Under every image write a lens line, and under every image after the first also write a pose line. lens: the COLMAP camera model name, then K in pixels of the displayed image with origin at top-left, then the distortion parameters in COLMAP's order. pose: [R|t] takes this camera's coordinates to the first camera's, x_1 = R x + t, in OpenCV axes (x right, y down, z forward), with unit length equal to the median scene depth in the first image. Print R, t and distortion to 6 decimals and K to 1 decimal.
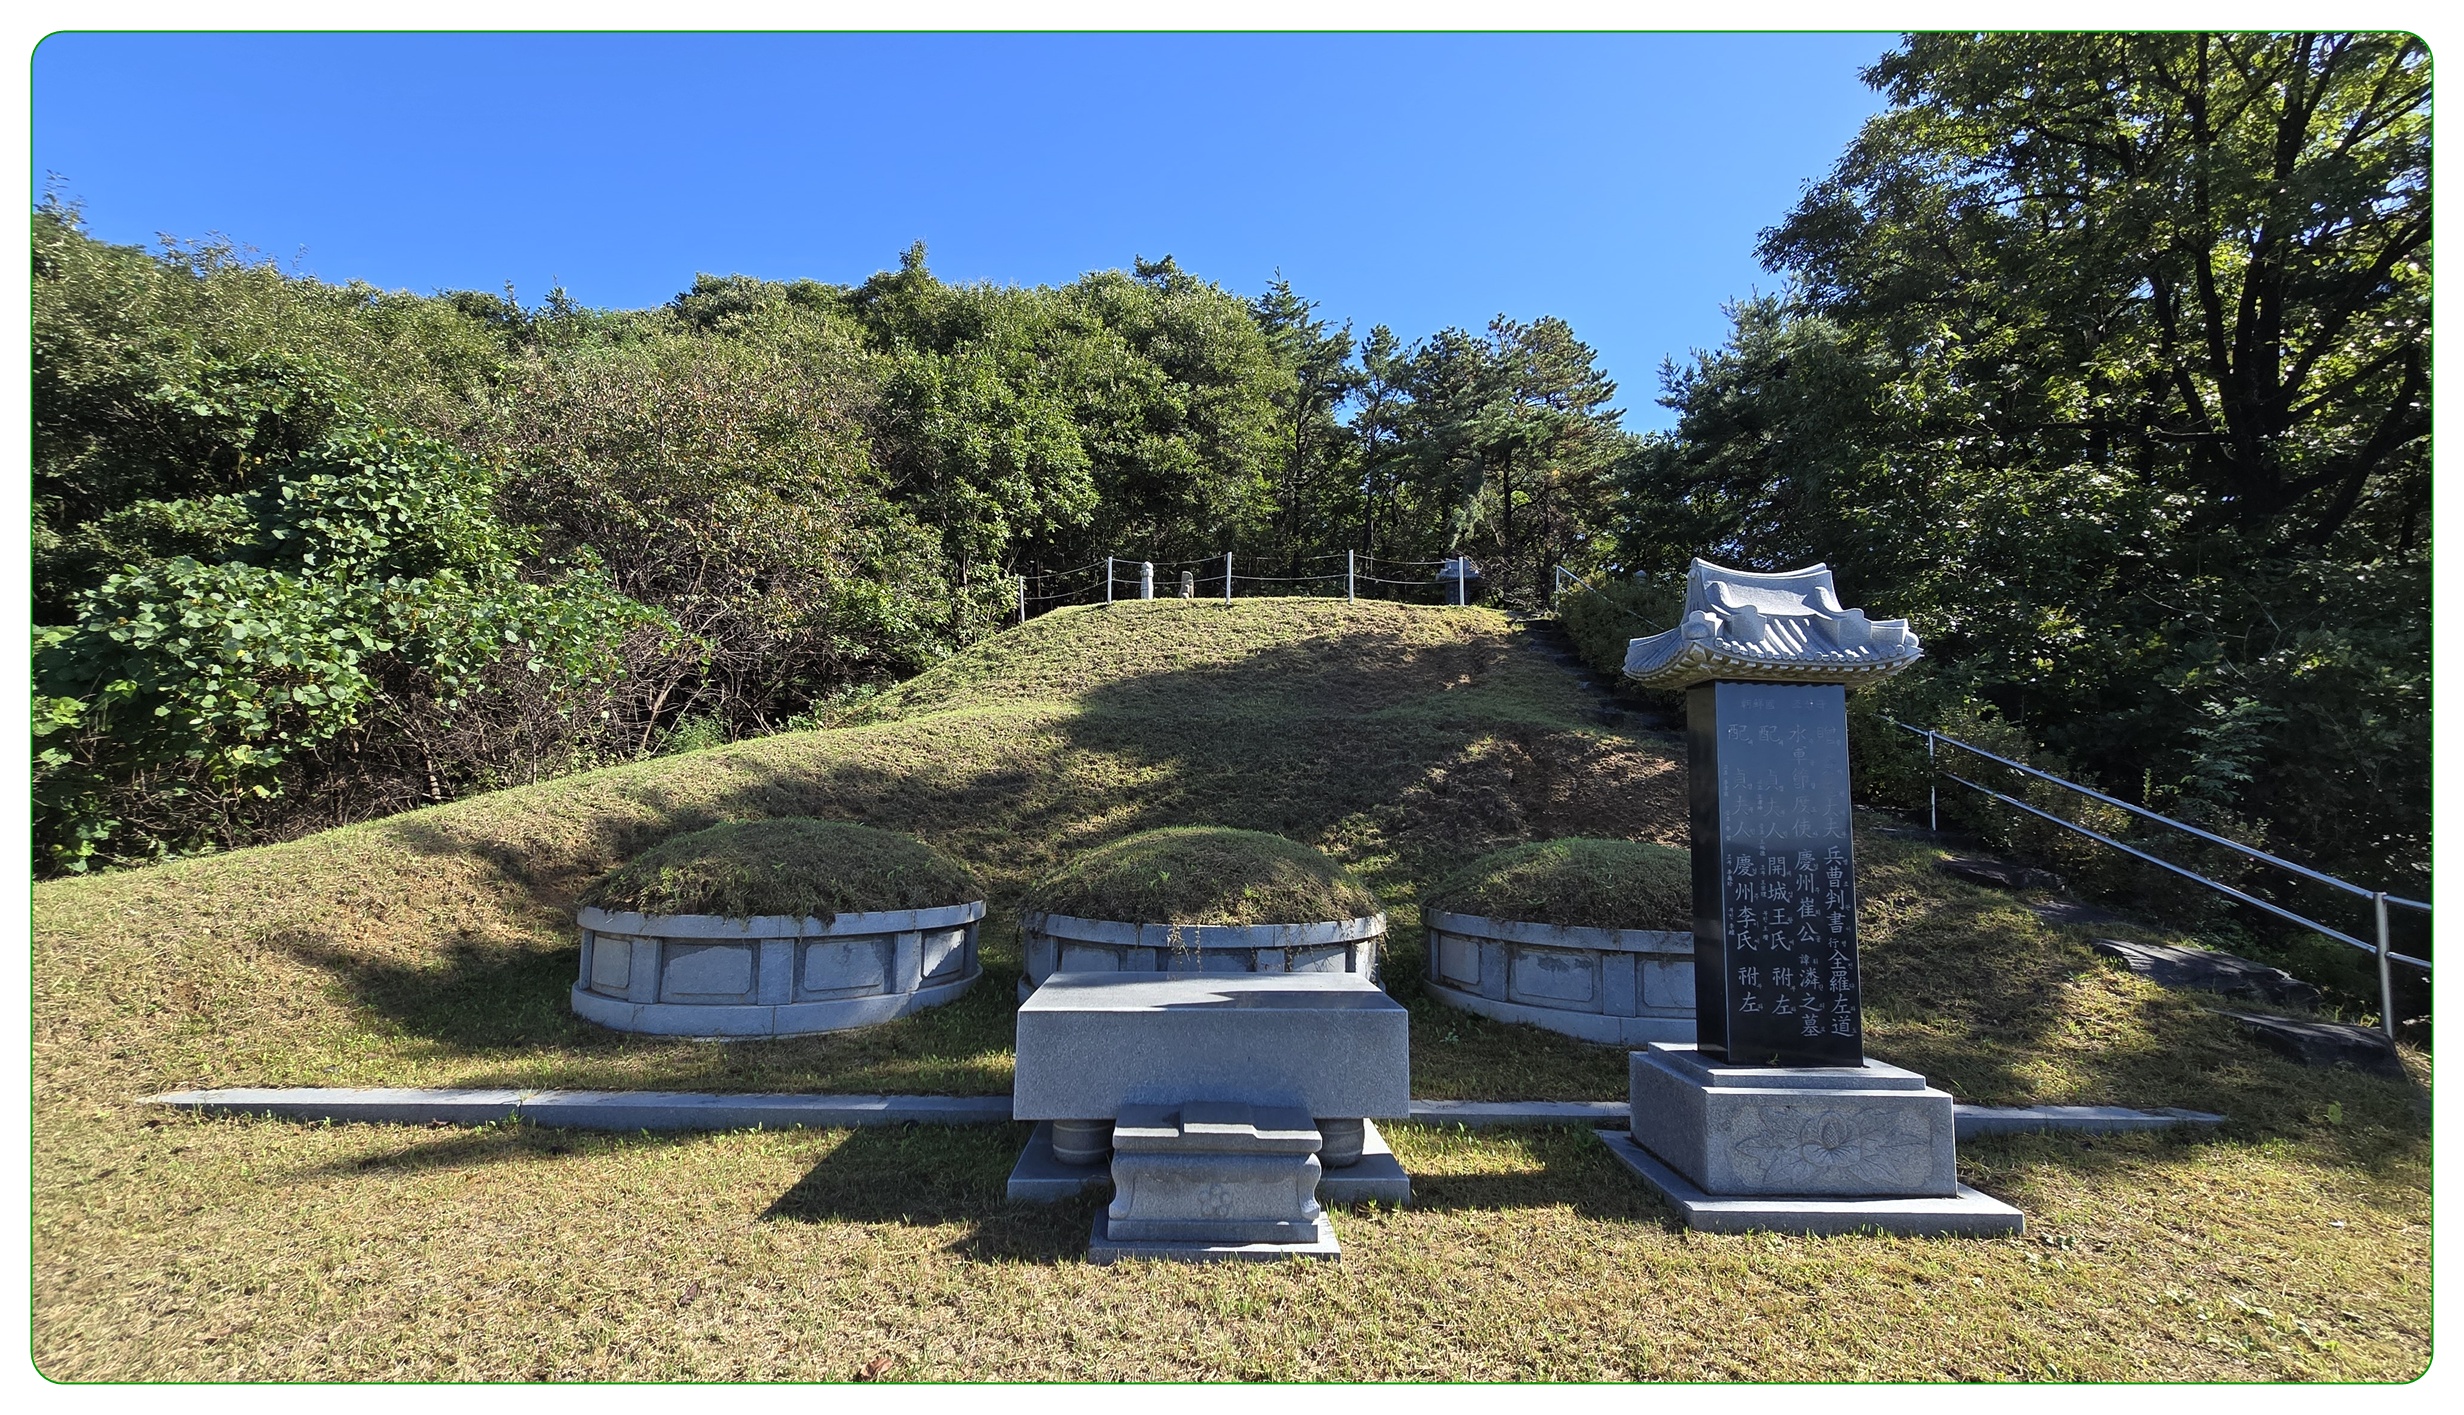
lens RADIAL K [[1051.0, 0, 1232.0], [0, 1051.0, 707.5], [0, 0, 1]] dist [-0.001989, -0.000499]
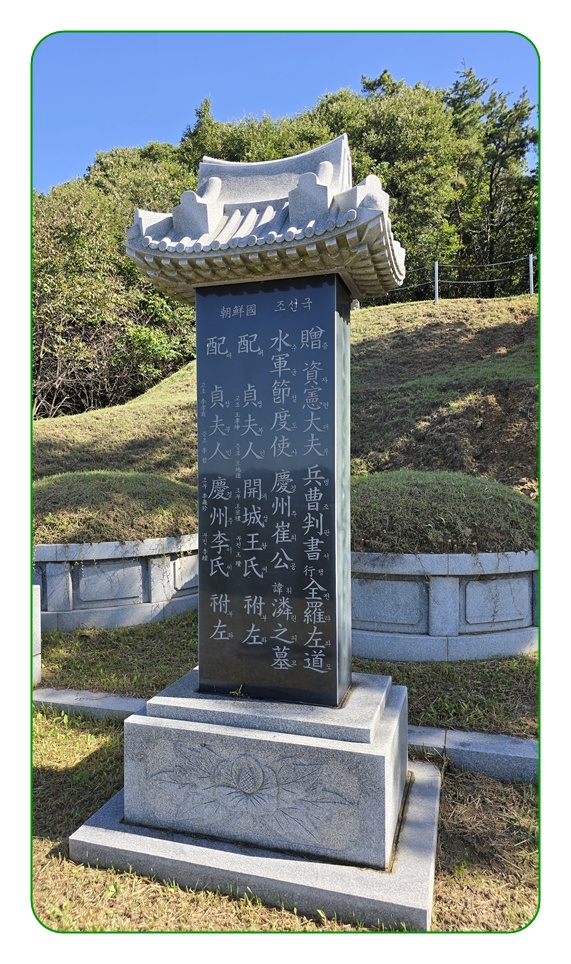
lens RADIAL K [[635.9, 0, 309.7], [0, 635.9, 493.0], [0, 0, 1]] dist [0.065574, -0.079824]
pose [[0.934393, -0.020136, -0.355675, 0.268049], [0.067615, 0.990277, 0.121570, 0.031535], [0.349769, -0.137643, 0.926669, 0.174208]]
